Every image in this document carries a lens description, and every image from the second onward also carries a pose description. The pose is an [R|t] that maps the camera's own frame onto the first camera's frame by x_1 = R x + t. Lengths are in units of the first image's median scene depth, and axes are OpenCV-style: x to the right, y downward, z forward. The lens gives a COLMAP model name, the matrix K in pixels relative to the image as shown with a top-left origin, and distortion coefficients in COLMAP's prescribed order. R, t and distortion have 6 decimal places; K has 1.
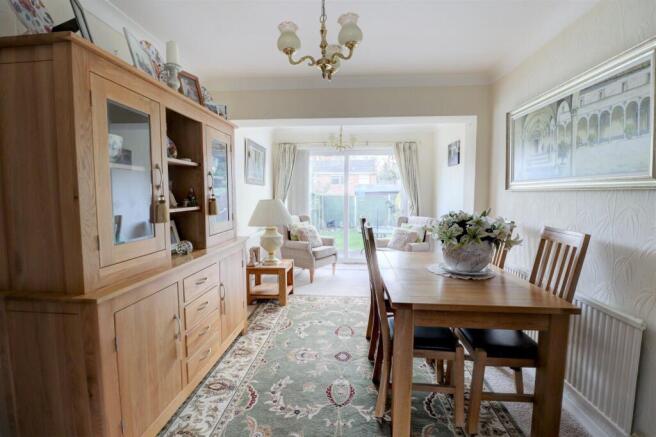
lens RADIAL K [[306.4, 0, 328.3], [0, 306.4, 214.6], [0, 0, 1]] dist [0.000267, -0.000067]
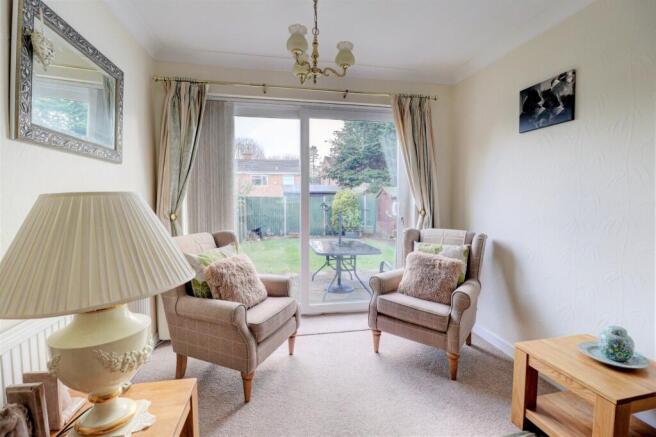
lens RADIAL K [[306.4, 0, 328.3], [0, 306.4, 214.6], [0, 0, 1]] dist [0.000267, -0.000067]
pose [[0.966355, -0.013410, 0.256862, -0.045269], [0.015661, 0.999855, -0.006721, -0.020055], [-0.256735, 0.010517, 0.966425, 0.506215]]
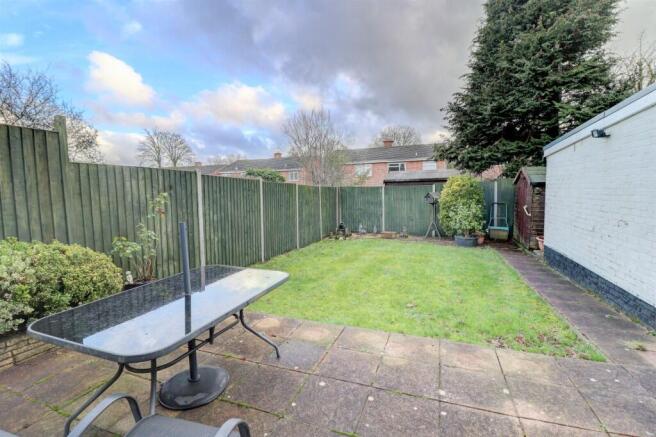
lens RADIAL K [[306.4, 0, 328.3], [0, 306.4, 214.6], [0, 0, 1]] dist [0.000267, -0.000067]
pose [[0.965809, 0.006702, -0.259168, 0.491468], [-0.000853, 0.999743, 0.022675, -0.049119], [0.259253, -0.021679, 0.965566, 1.029130]]
